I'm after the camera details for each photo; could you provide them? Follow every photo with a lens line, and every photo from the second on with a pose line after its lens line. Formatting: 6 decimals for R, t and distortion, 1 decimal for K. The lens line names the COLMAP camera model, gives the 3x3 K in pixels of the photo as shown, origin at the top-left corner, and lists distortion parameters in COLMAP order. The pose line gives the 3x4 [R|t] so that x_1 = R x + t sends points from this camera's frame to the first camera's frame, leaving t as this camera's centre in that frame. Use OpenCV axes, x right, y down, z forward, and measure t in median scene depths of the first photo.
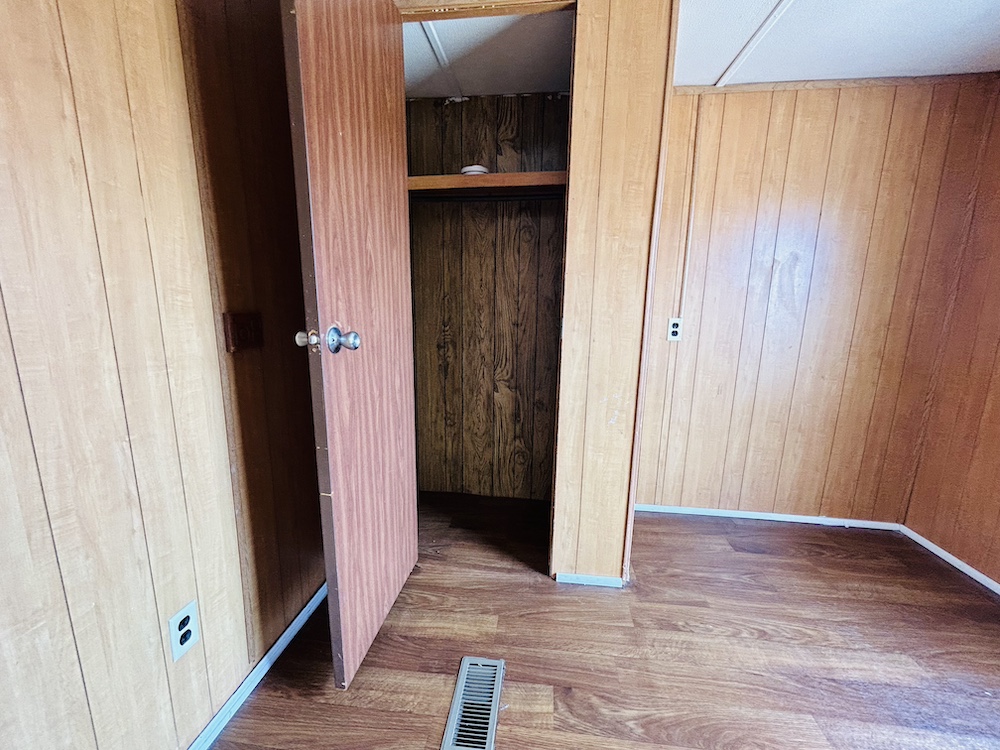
lens RADIAL K [[402.8, 0, 501.0], [0, 402.8, 379.2], [0, 0, 1]] dist [-0.000786, -0.000263]
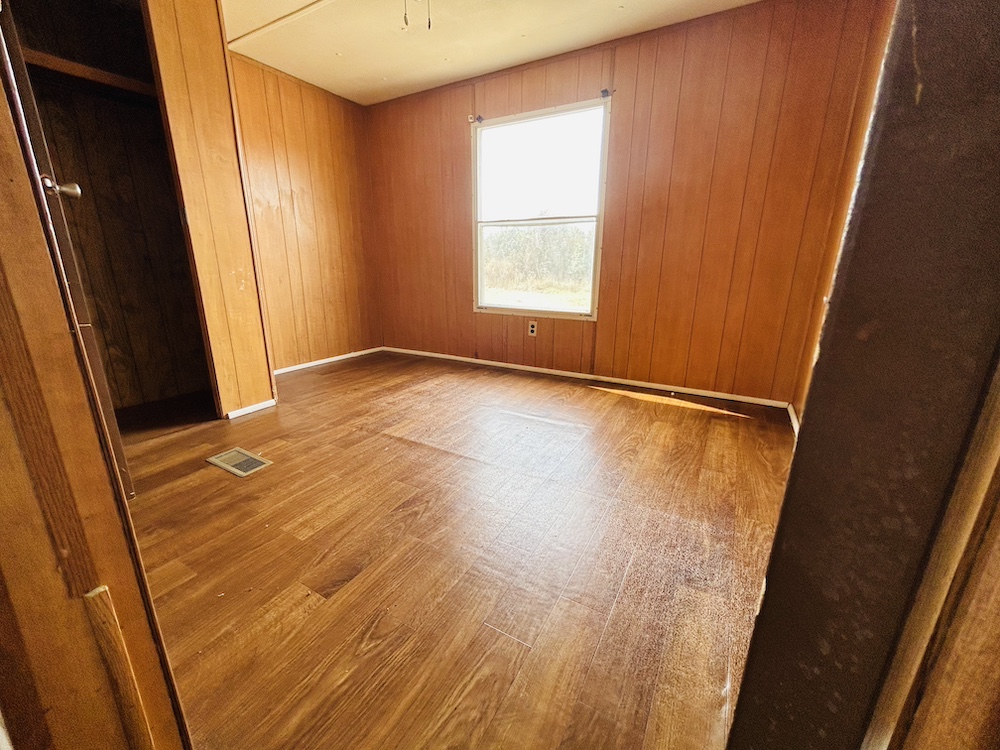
lens RADIAL K [[402.8, 0, 501.0], [0, 402.8, 379.2], [0, 0, 1]] dist [-0.000786, -0.000263]
pose [[0.386014, -0.262613, 0.884323, -0.666739], [0.170446, 0.962422, 0.211405, 0.250329], [-0.906610, 0.069124, 0.416269, -0.380635]]
